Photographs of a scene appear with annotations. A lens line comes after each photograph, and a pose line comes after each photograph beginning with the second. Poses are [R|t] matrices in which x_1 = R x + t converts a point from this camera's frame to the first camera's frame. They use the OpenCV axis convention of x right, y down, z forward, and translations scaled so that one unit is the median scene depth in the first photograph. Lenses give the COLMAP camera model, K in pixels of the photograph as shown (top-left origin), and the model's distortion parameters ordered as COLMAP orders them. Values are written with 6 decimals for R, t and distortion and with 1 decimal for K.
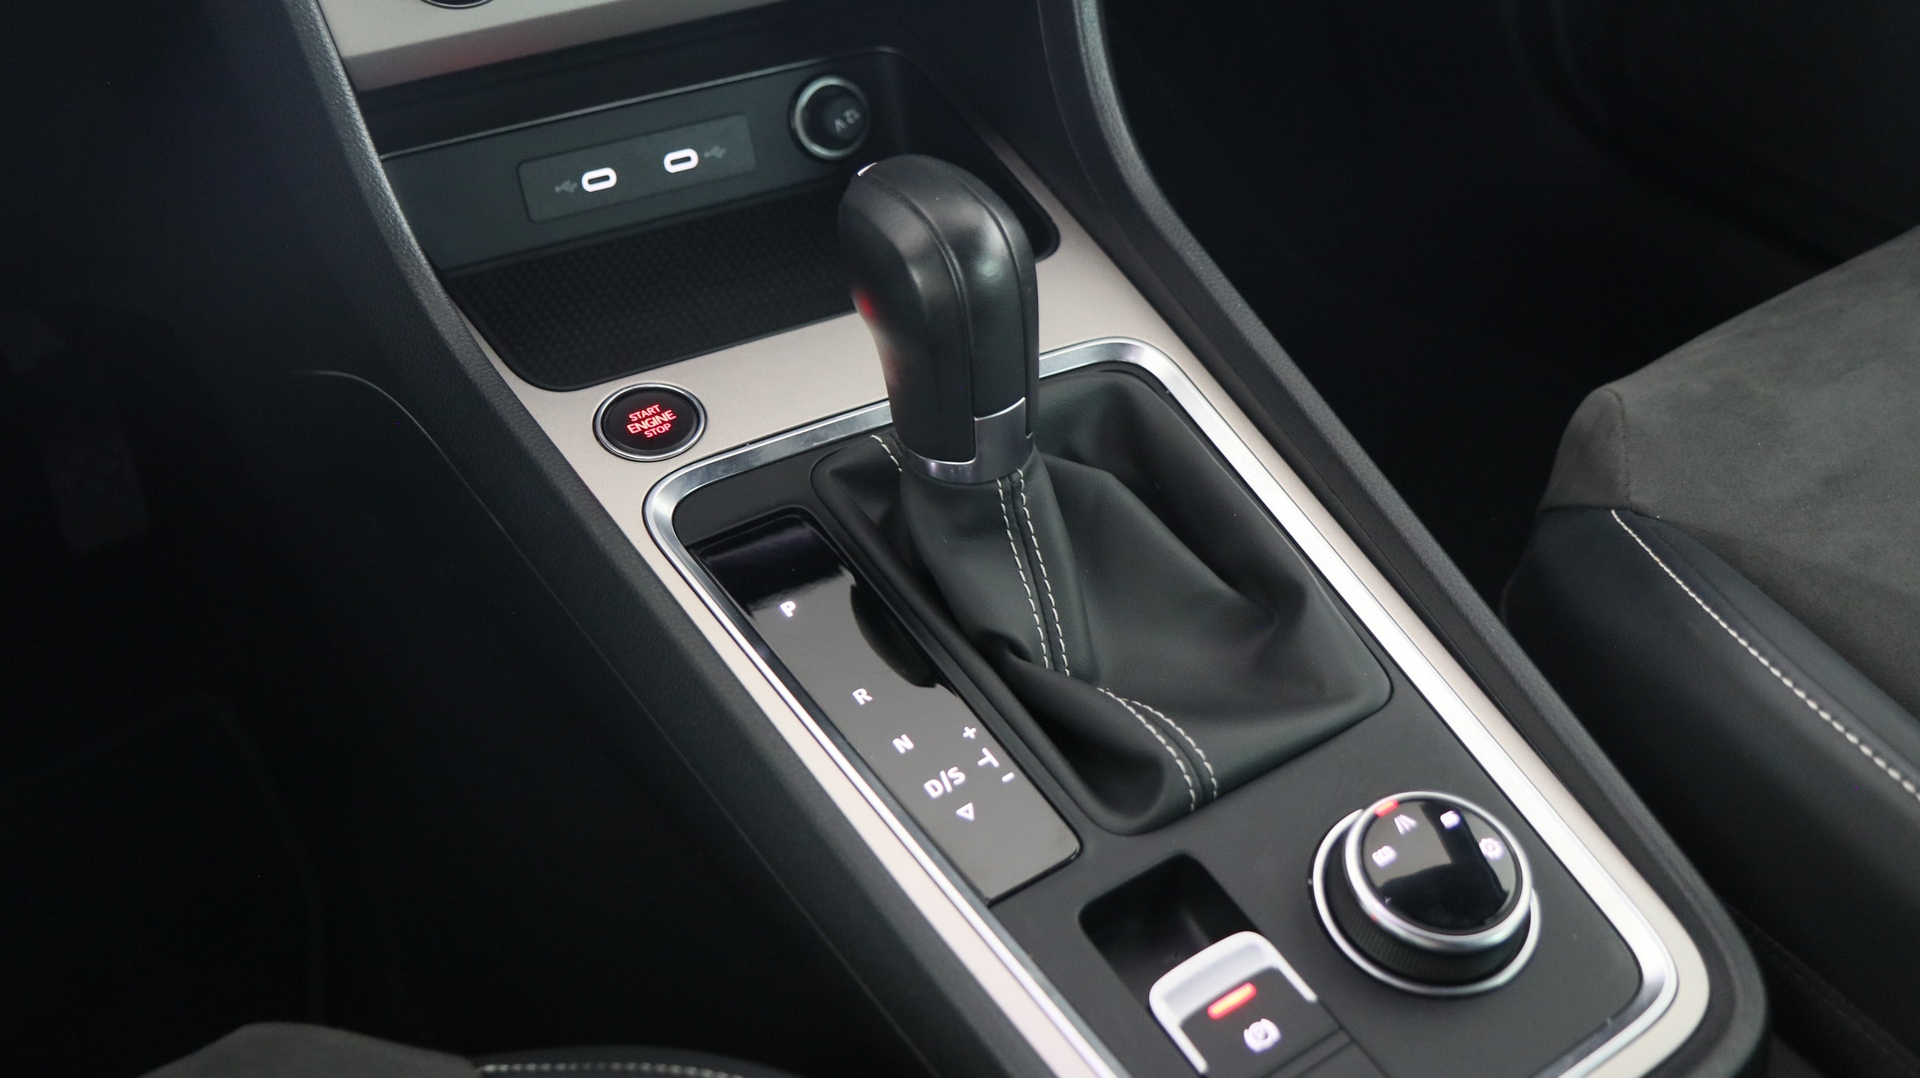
lens RADIAL K [[2005.9, 0, 958.2], [0, 2005.9, 543.1], [0, 0, 1]] dist [-0.060717, 0.000000]
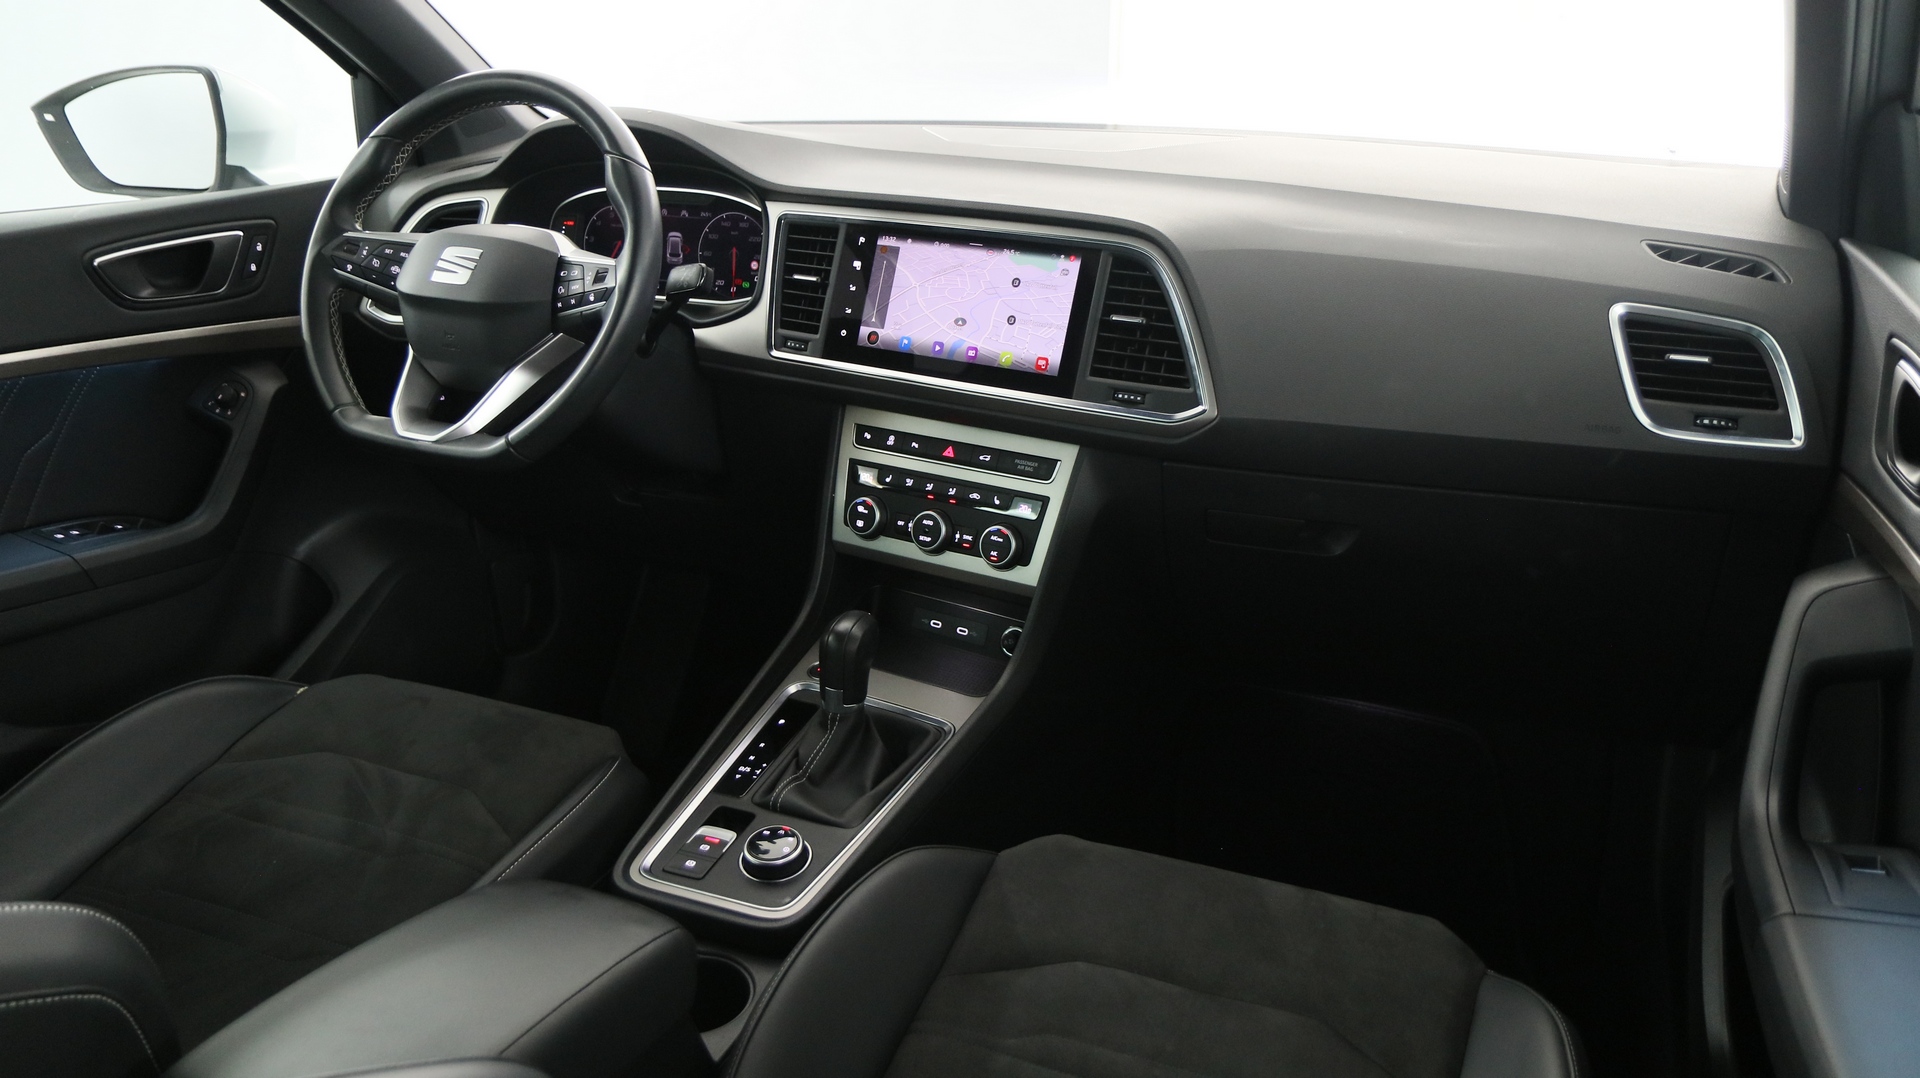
lens RADIAL K [[1440.7, 0, 960.8], [0, 1440.7, 561.8], [0, 0, 1]] dist [-0.023359, 0.012903]
pose [[0.531892, 0.325356, -0.781815, 1.950370], [-0.551956, 0.833379, -0.028697, -0.297272], [0.642211, 0.446792, 0.622850, -0.409920]]
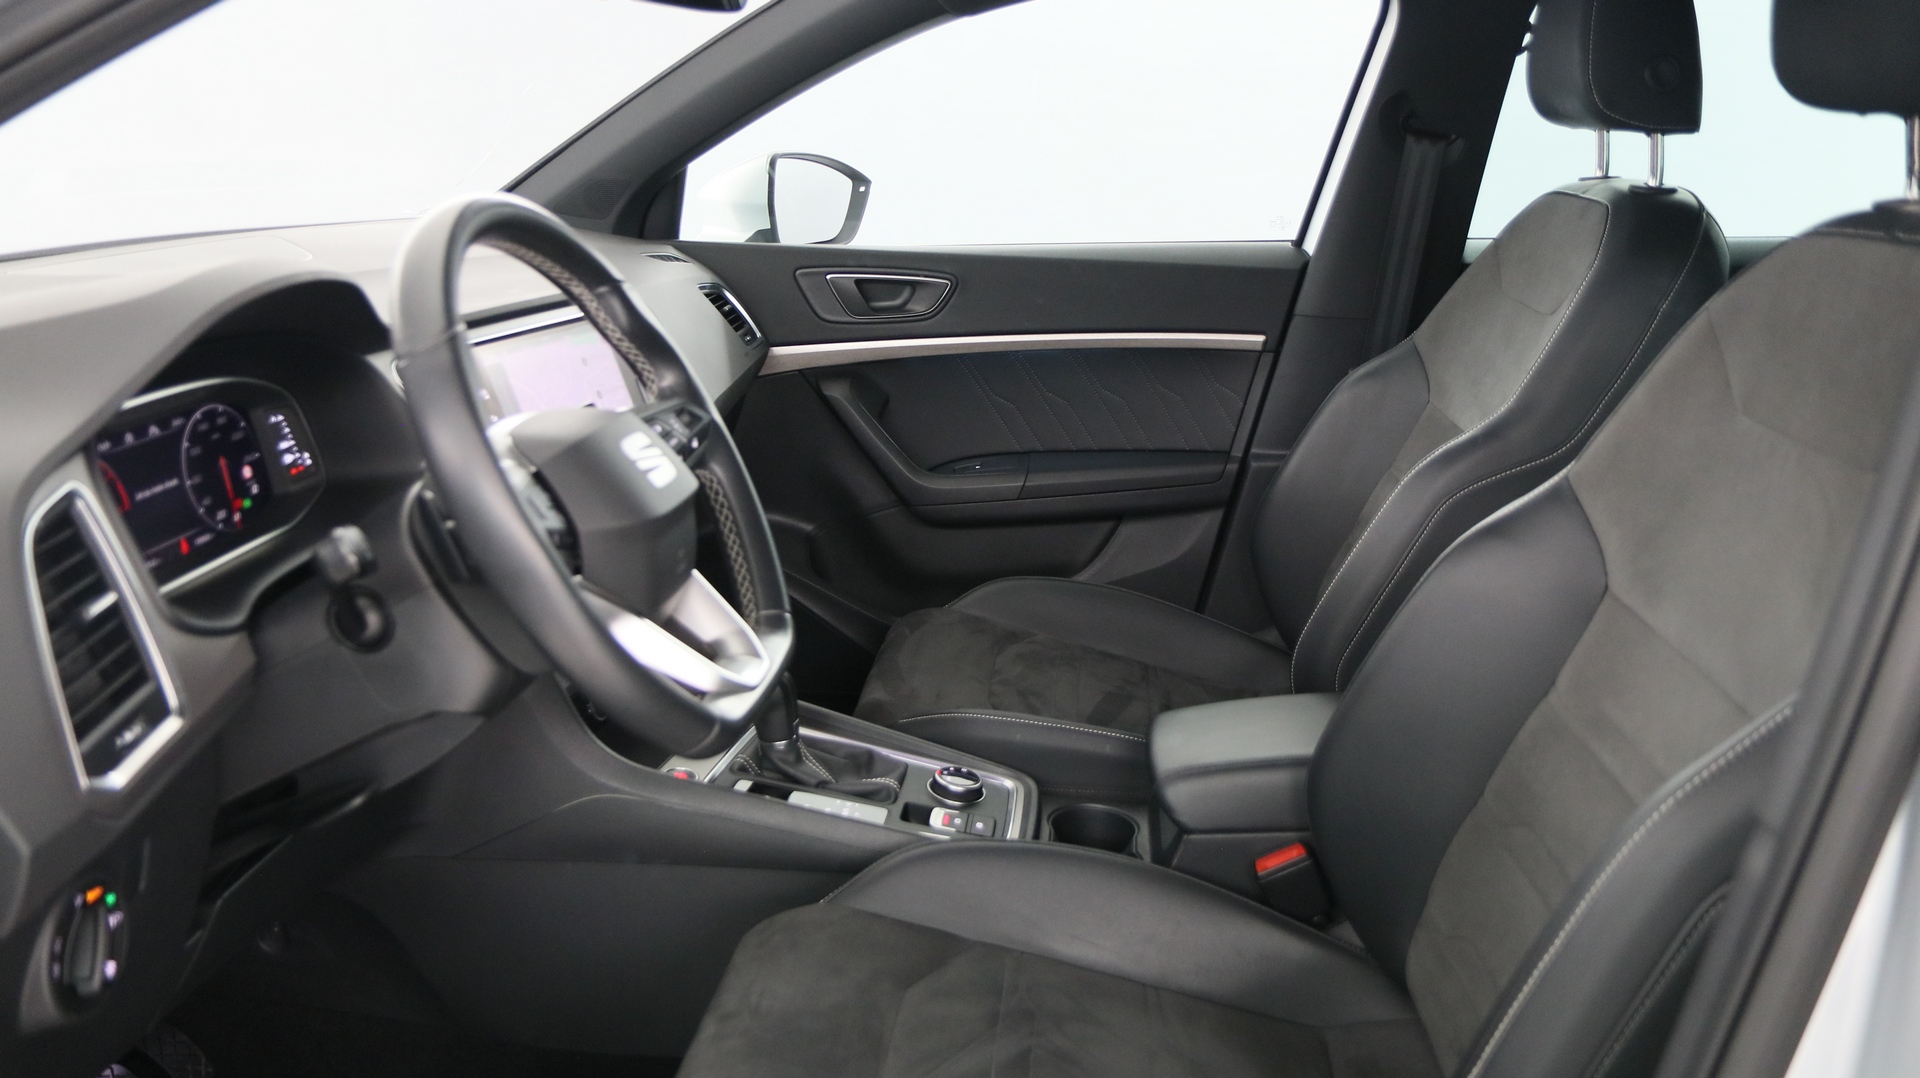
lens RADIAL K [[1440.7, 0, 942.1], [0, 1440.7, 529.0], [0, 0, 1]] dist [-0.023359, 0.012903]
pose [[0.647236, -0.178826, 0.741018, -1.687522], [0.466809, 0.861485, -0.199832, 0.275031], [-0.602640, 0.475252, 0.641062, -0.957108]]
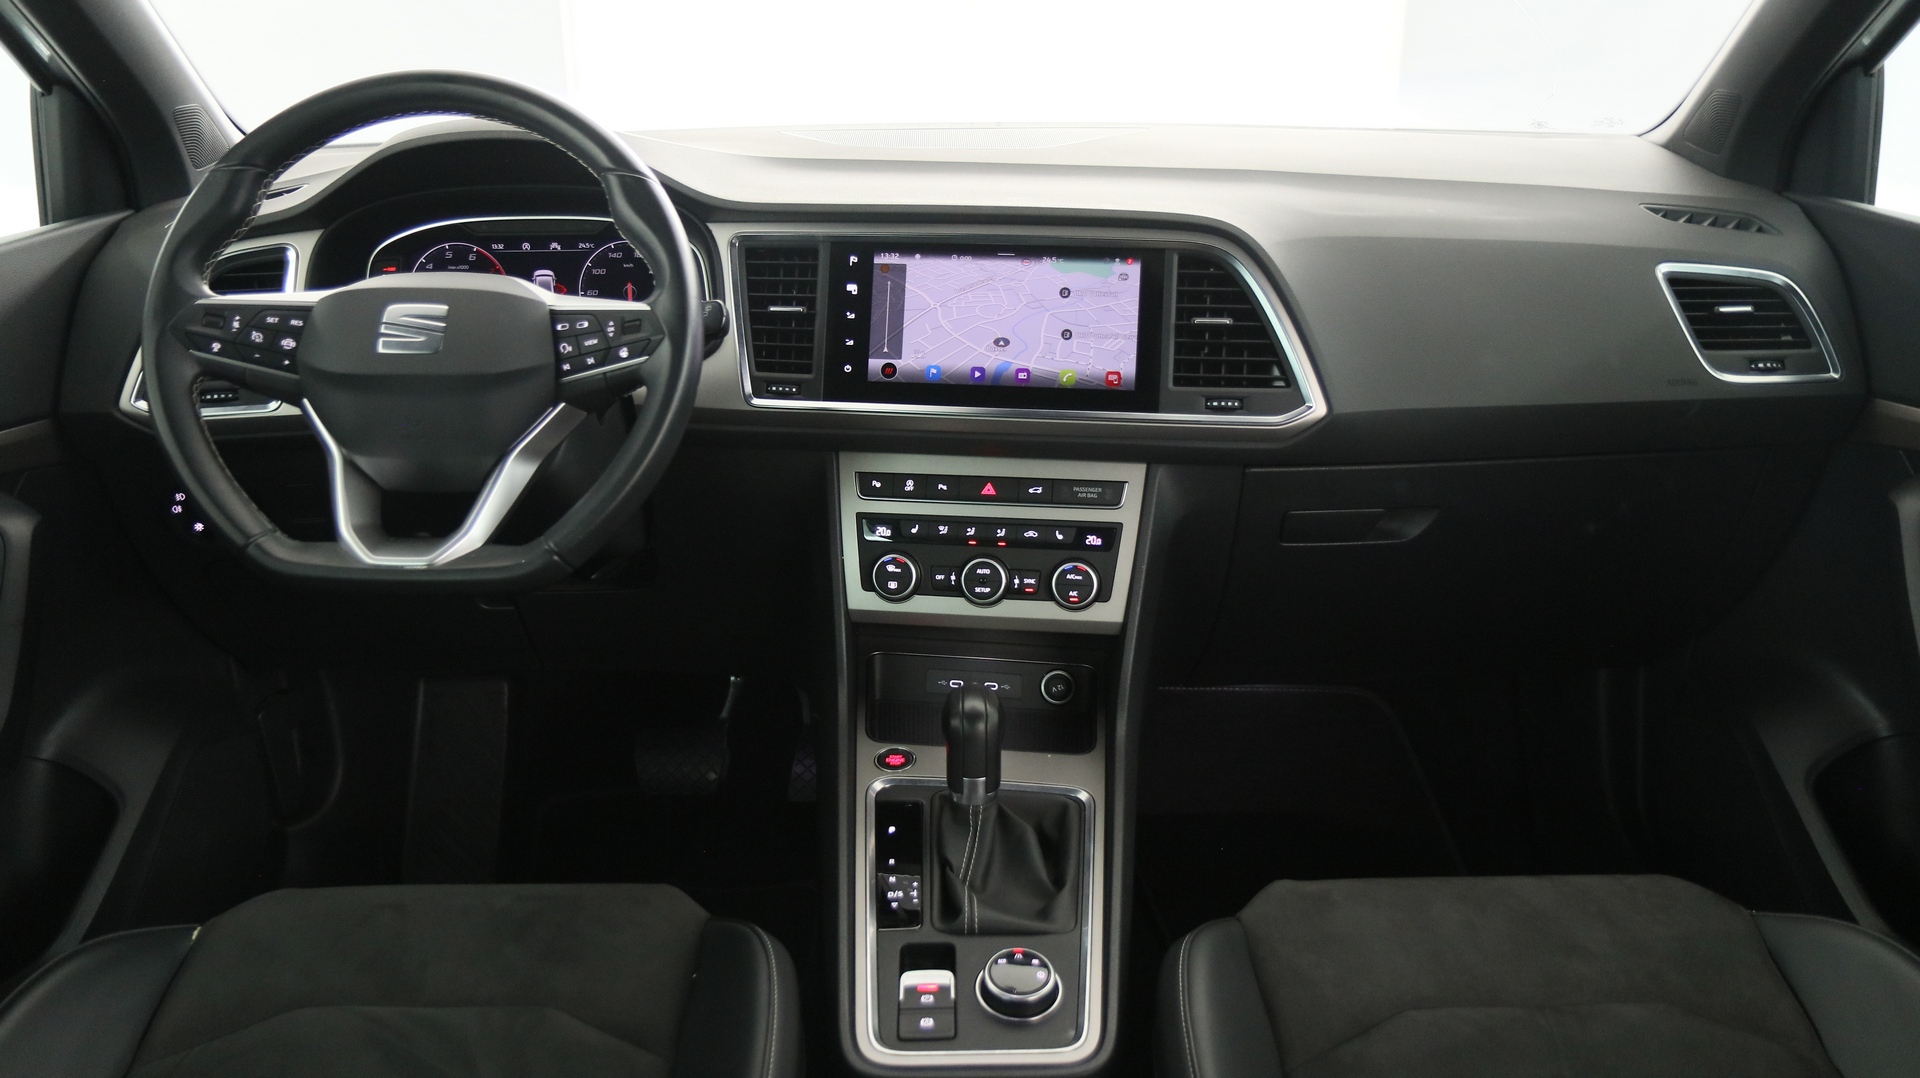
lens RADIAL K [[1440.7, 0, 952.1], [0, 1440.7, 564.9], [0, 0, 1]] dist [-0.023359, 0.012903]
pose [[0.833090, 0.211364, -0.511161, 0.988763], [-0.363205, 0.906011, -0.217318, 0.111740], [0.417184, 0.366702, 0.831557, -0.797485]]
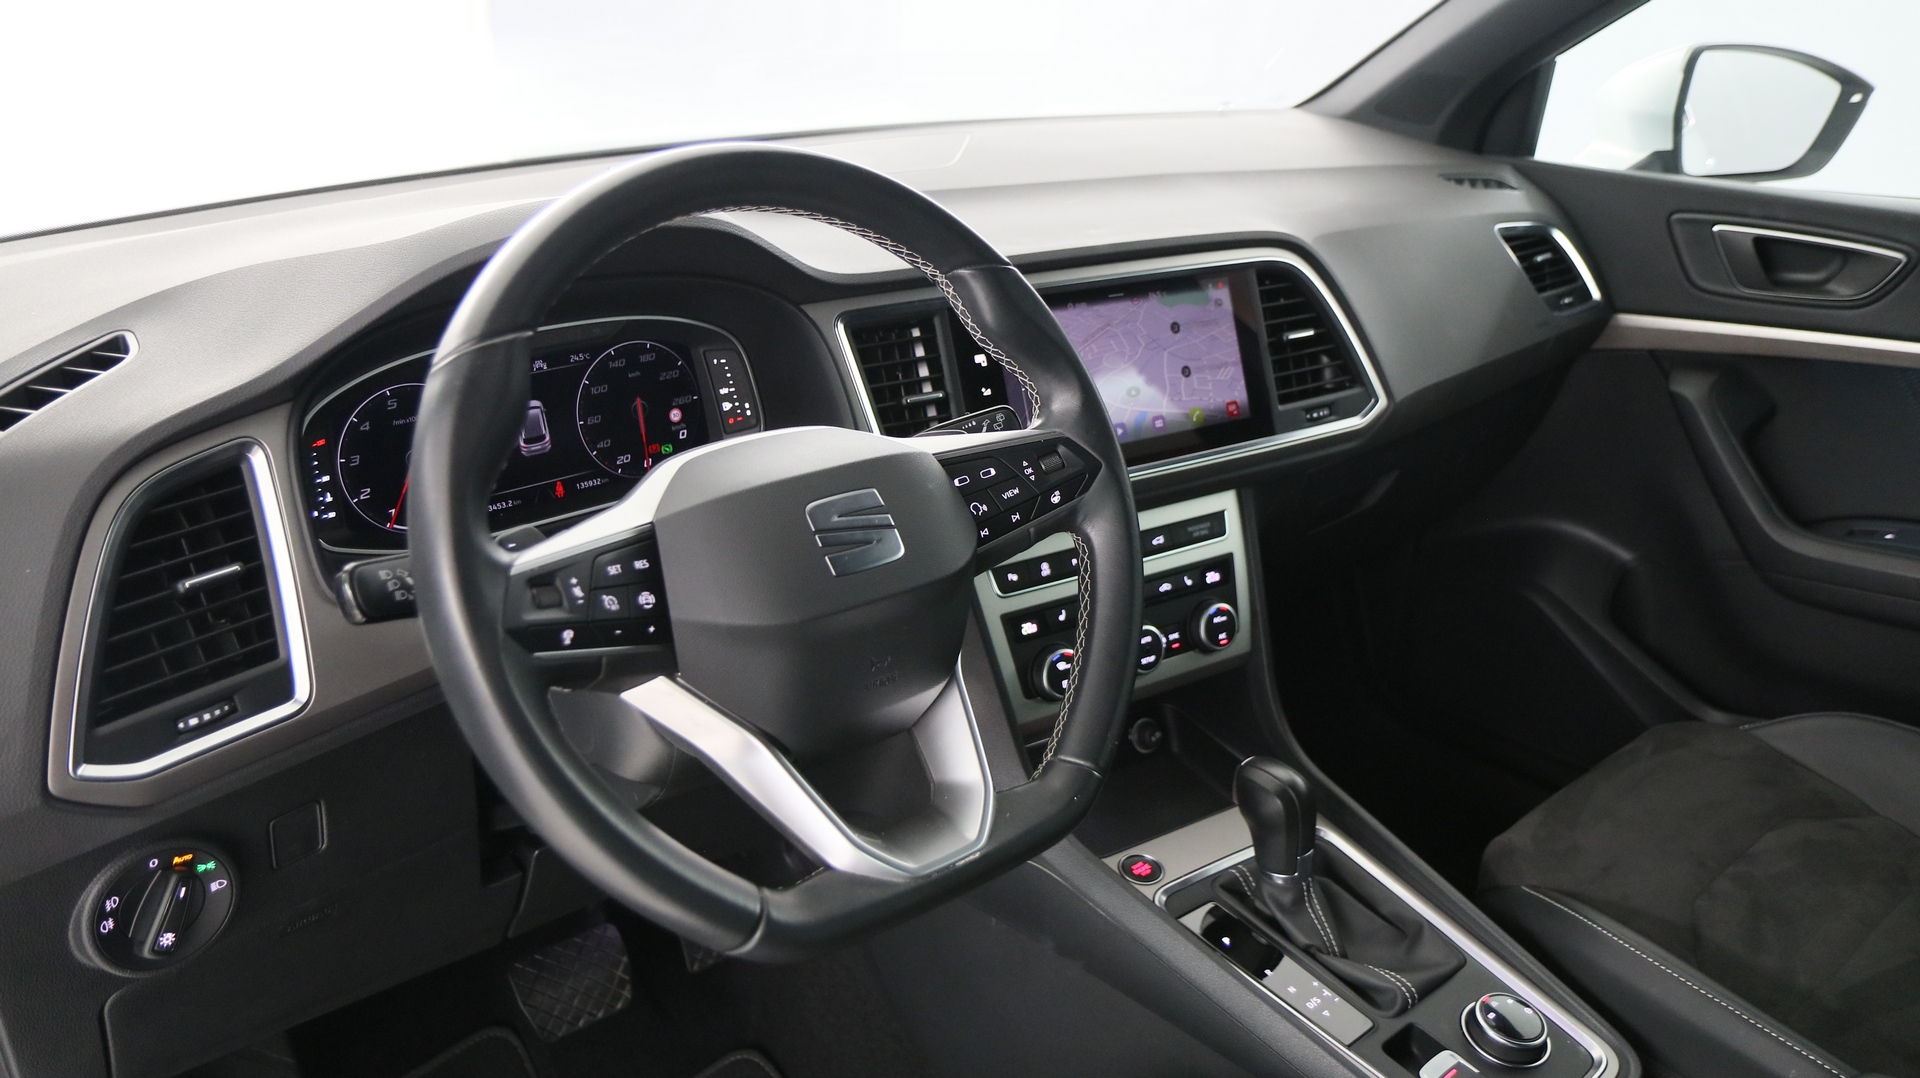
lens RADIAL K [[1440.7, 0, 966.6], [0, 1440.7, 549.2], [0, 0, 1]] dist [-0.023359, 0.012903]
pose [[0.992424, -0.022370, 0.120808, -0.660397], [0.057157, 0.954465, -0.292798, 0.078403], [-0.108757, 0.297485, 0.948512, -0.870095]]
